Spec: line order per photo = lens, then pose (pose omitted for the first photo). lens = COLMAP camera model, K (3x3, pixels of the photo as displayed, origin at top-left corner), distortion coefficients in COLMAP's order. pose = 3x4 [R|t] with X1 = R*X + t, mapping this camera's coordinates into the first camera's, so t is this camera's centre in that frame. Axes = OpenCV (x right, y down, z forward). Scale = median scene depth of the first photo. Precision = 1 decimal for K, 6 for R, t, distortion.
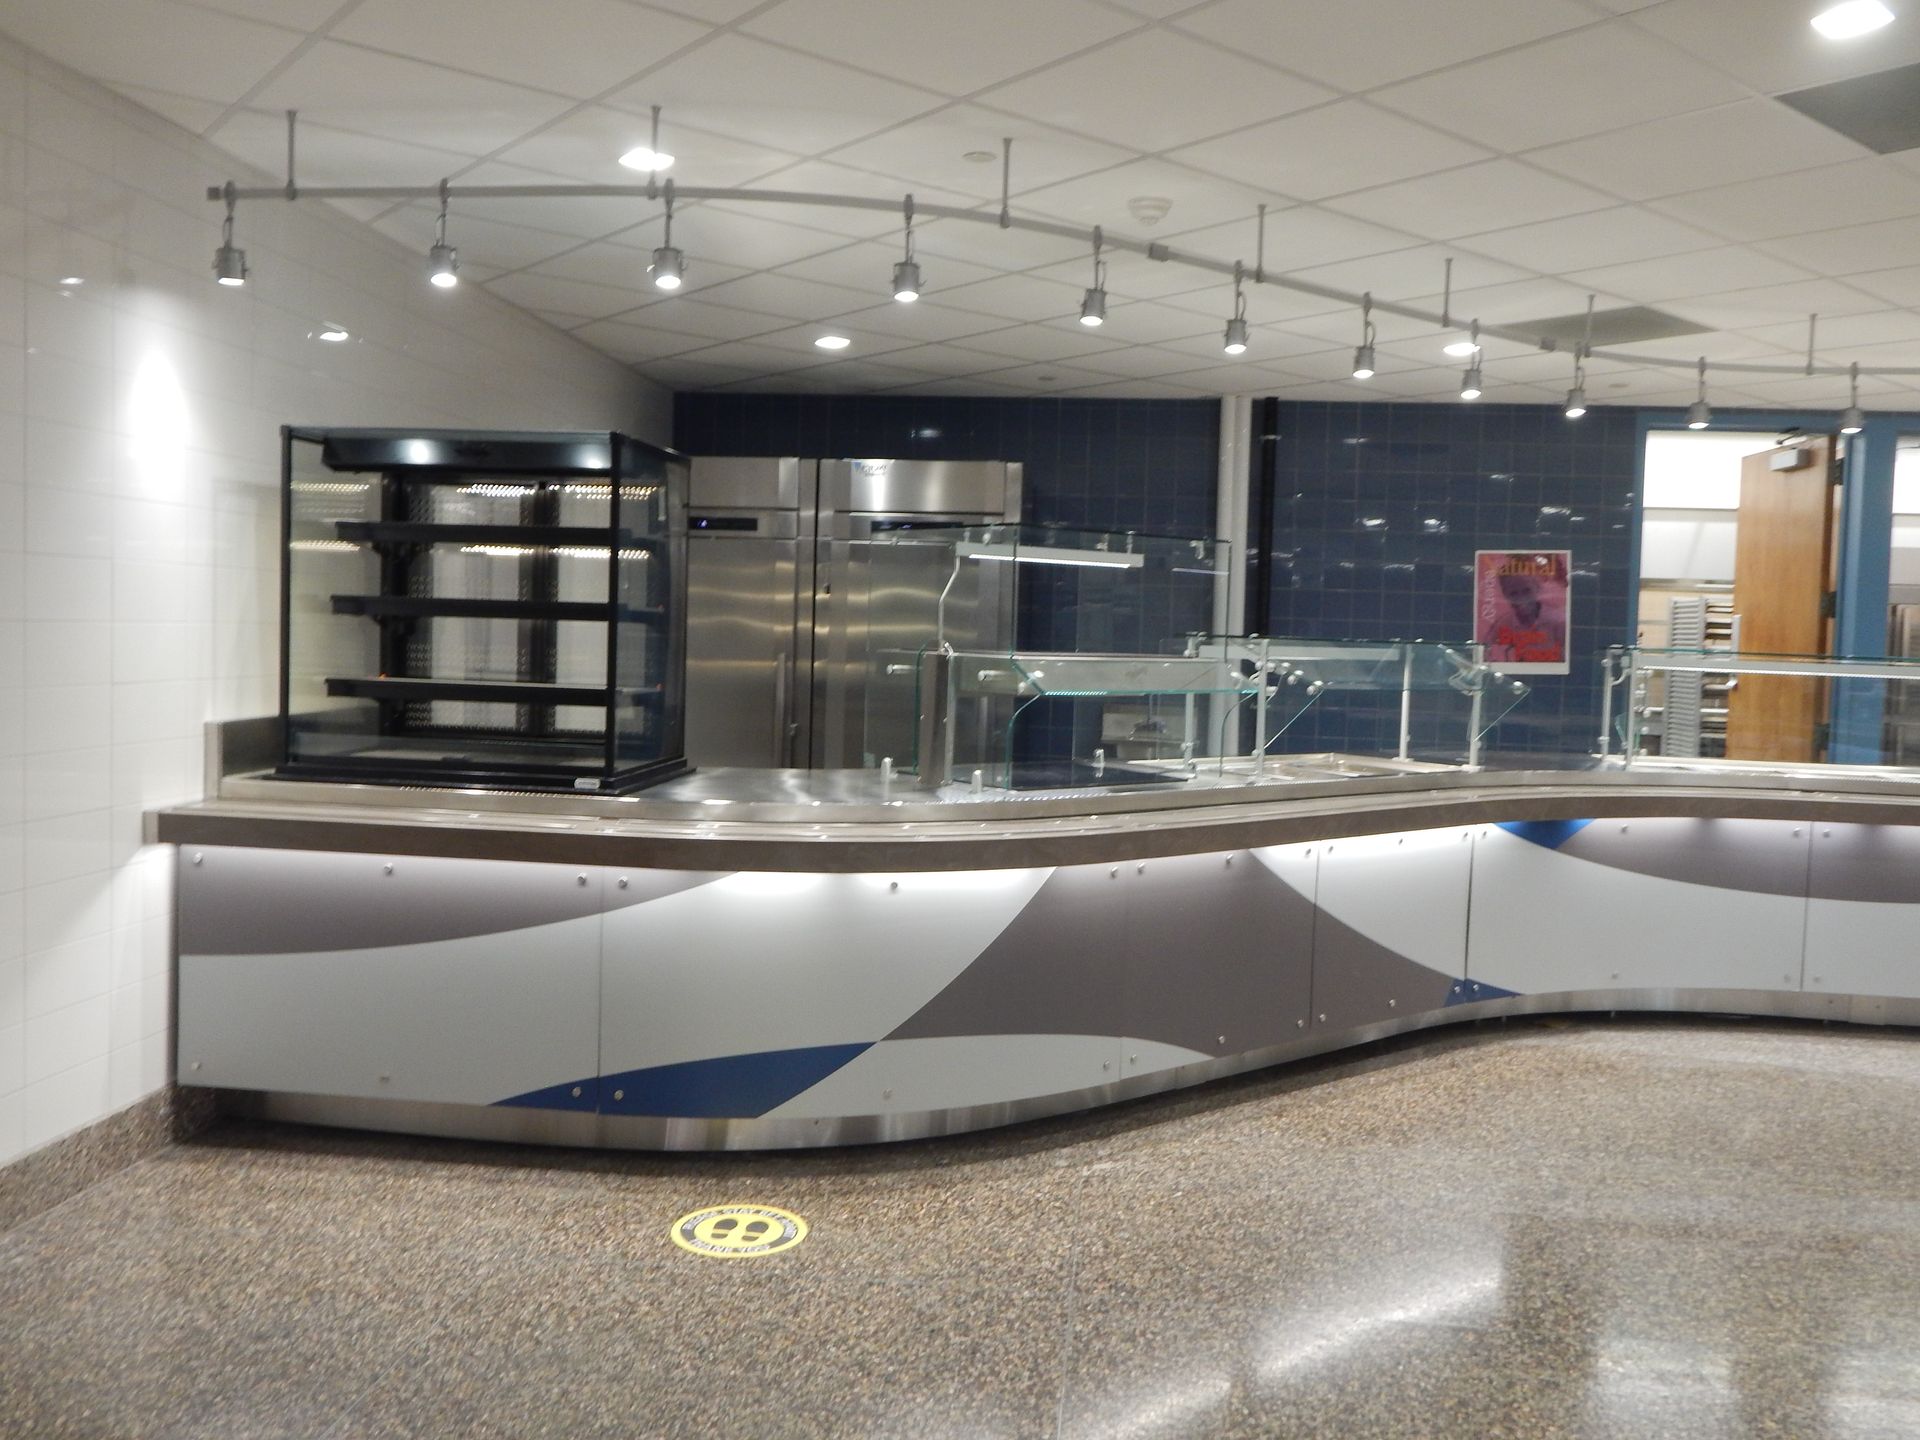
lens RADIAL K [[1579.2, 0, 976.8], [0, 1579.2, 704.6], [0, 0, 1]] dist [0.003105, -0.007031]
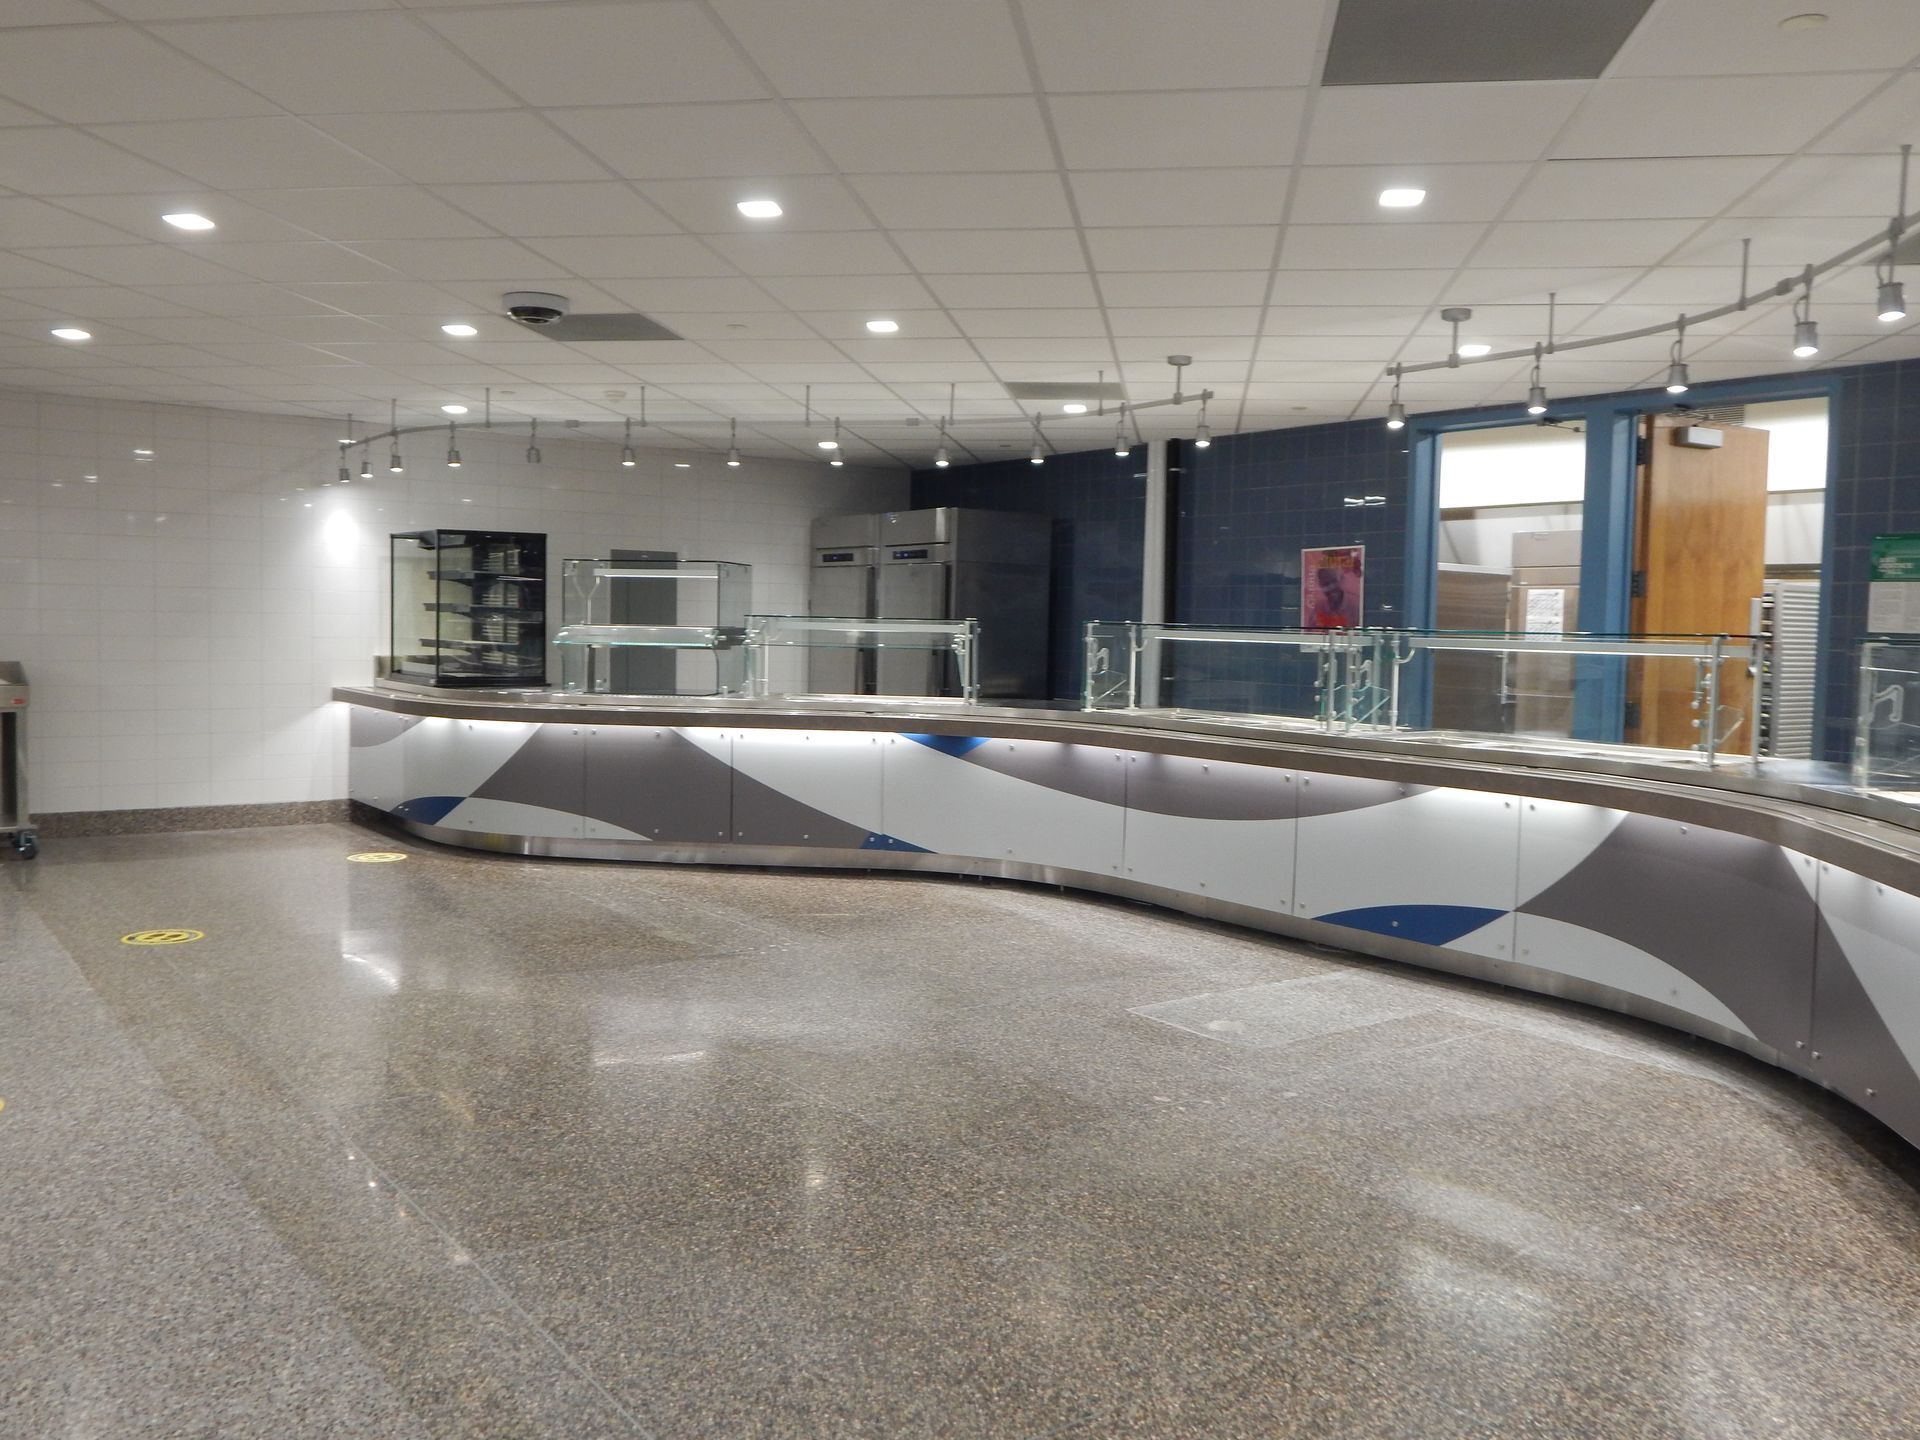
lens RADIAL K [[1579.2, 0, 976.8], [0, 1579.2, 704.6], [0, 0, 1]] dist [0.003105, -0.007031]
pose [[0.679883, 0.020730, -0.733028, 1.733269], [-0.035763, 0.999348, -0.004909, 0.058446], [0.732448, 0.029553, 0.680181, 0.013015]]
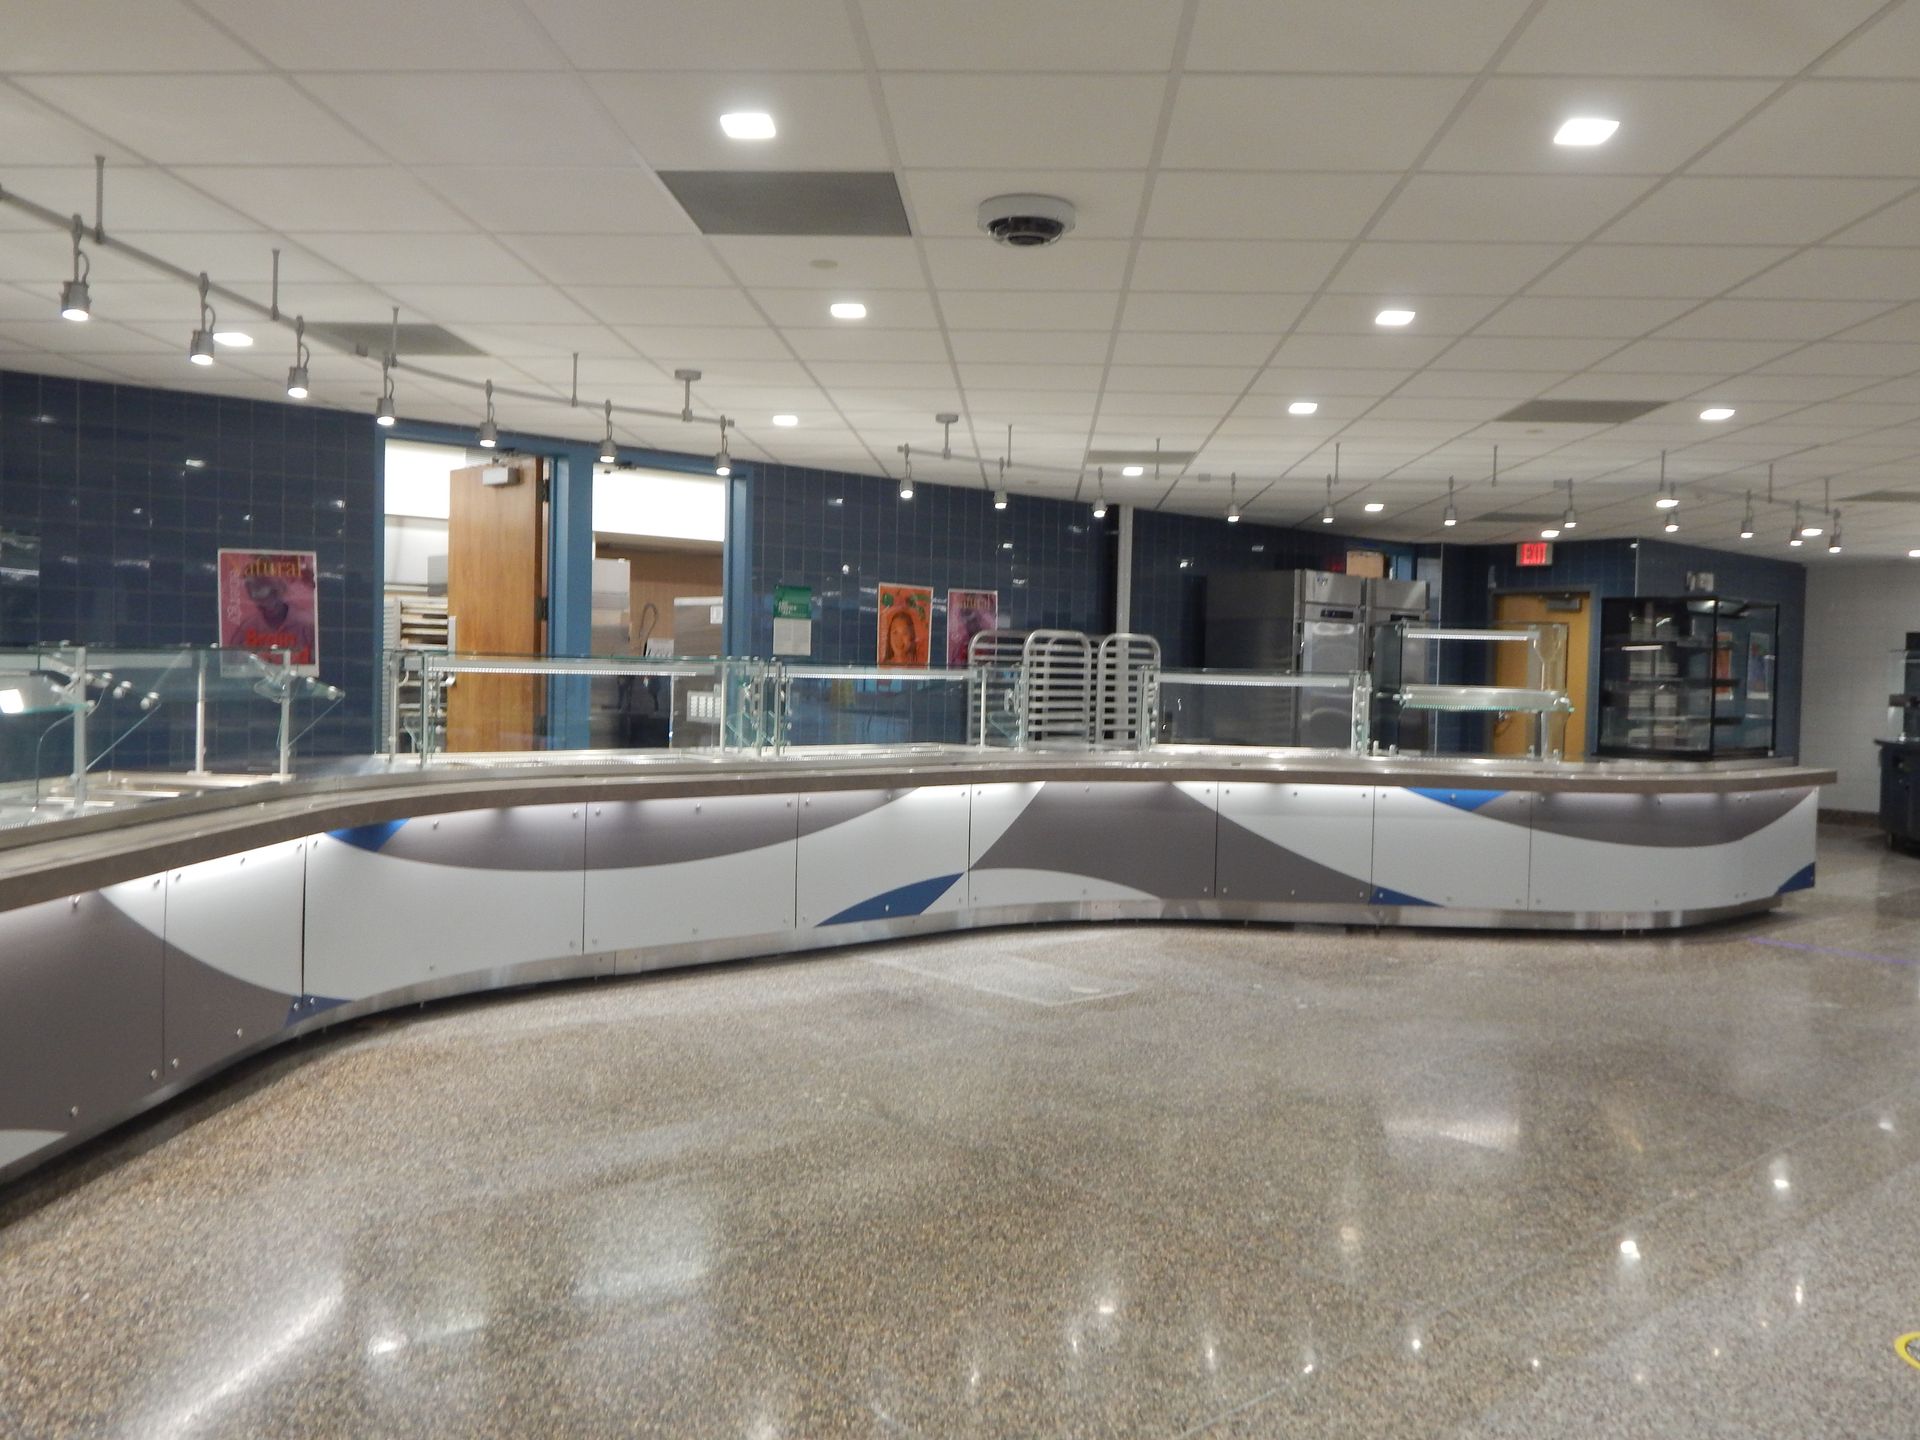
lens RADIAL K [[1562.4, 0, 966.3], [0, 1562.4, 701.9], [0, 0, 1]] dist [0.002112, -0.011803]
pose [[0.669661, -0.036133, 0.741787, -0.141664], [0.035045, 0.999241, 0.017036, -0.009451], [-0.741839, 0.014588, 0.670419, 0.059164]]
